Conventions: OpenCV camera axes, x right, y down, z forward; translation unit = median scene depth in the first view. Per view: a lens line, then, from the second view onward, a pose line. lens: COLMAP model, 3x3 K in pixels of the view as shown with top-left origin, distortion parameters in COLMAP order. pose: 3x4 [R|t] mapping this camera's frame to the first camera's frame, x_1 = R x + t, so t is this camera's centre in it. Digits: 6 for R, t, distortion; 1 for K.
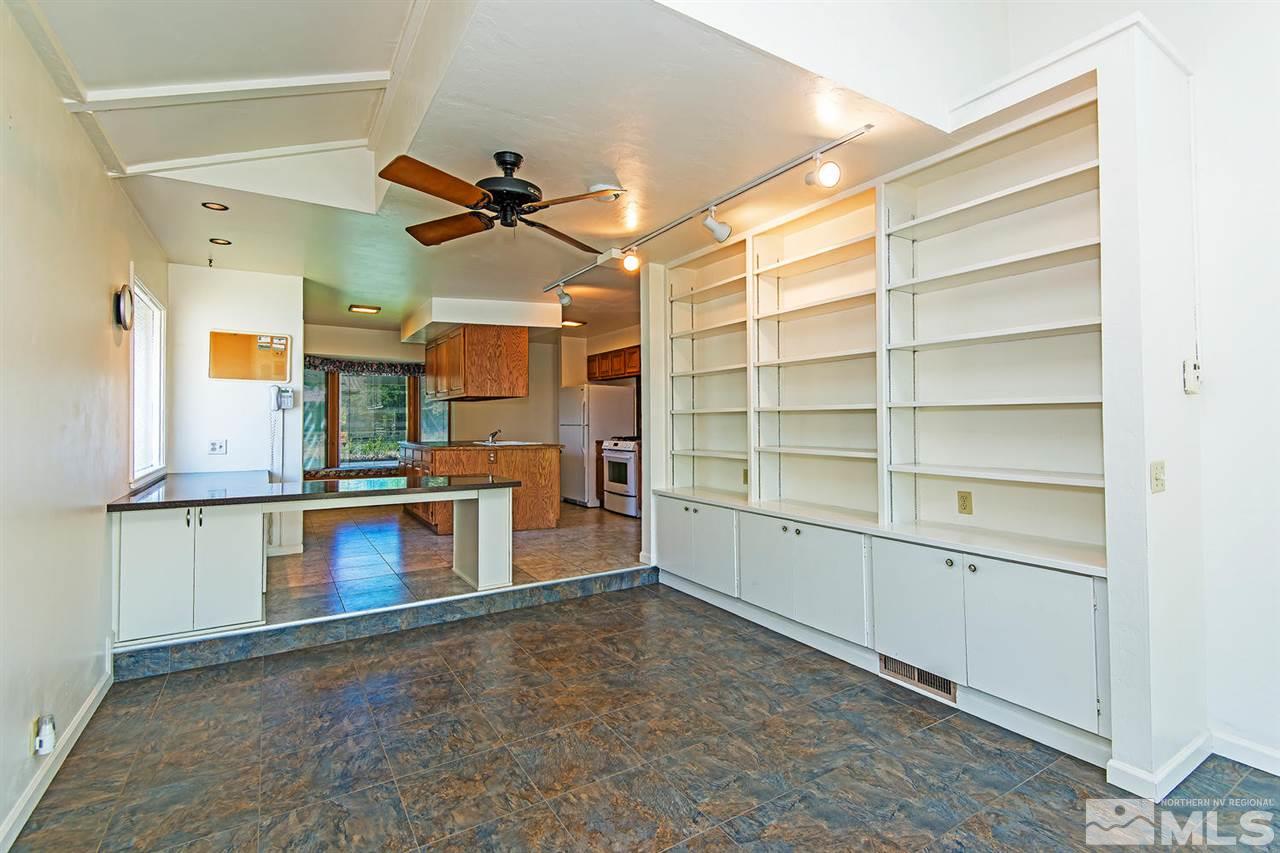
lens RADIAL K [[575.4, 0, 640.0], [0, 575.4, 426.5], [0, 0, 1]] dist [0.000319, -0.000194]
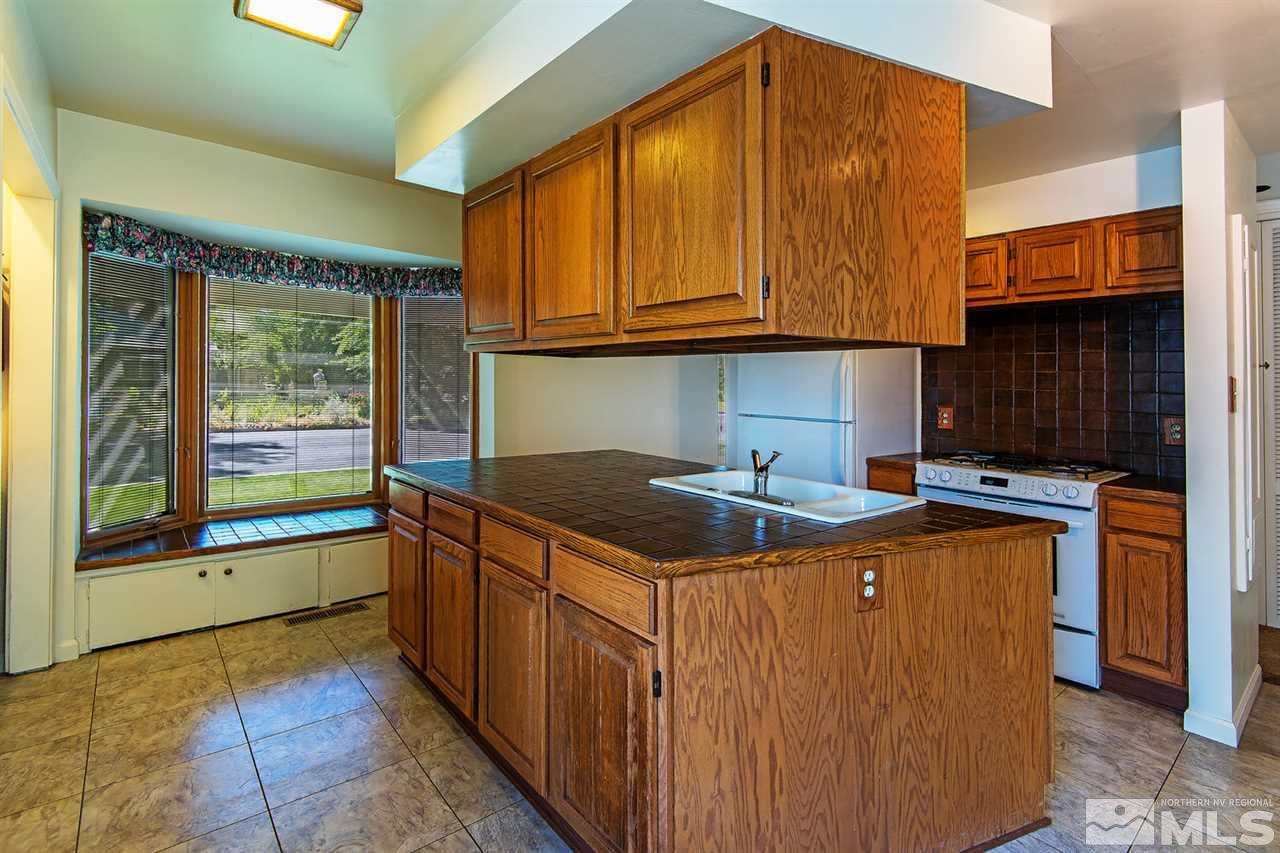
lens RADIAL K [[603.2, 0, 642.2], [0, 603.2, 383.3], [0, 0, 1]] dist [0.021161, -0.001745]
pose [[0.988044, 0.021453, 0.152672, -0.312675], [-0.021444, 0.999769, -0.001707, -0.026262], [-0.152673, -0.001587, 0.988275, 0.586299]]
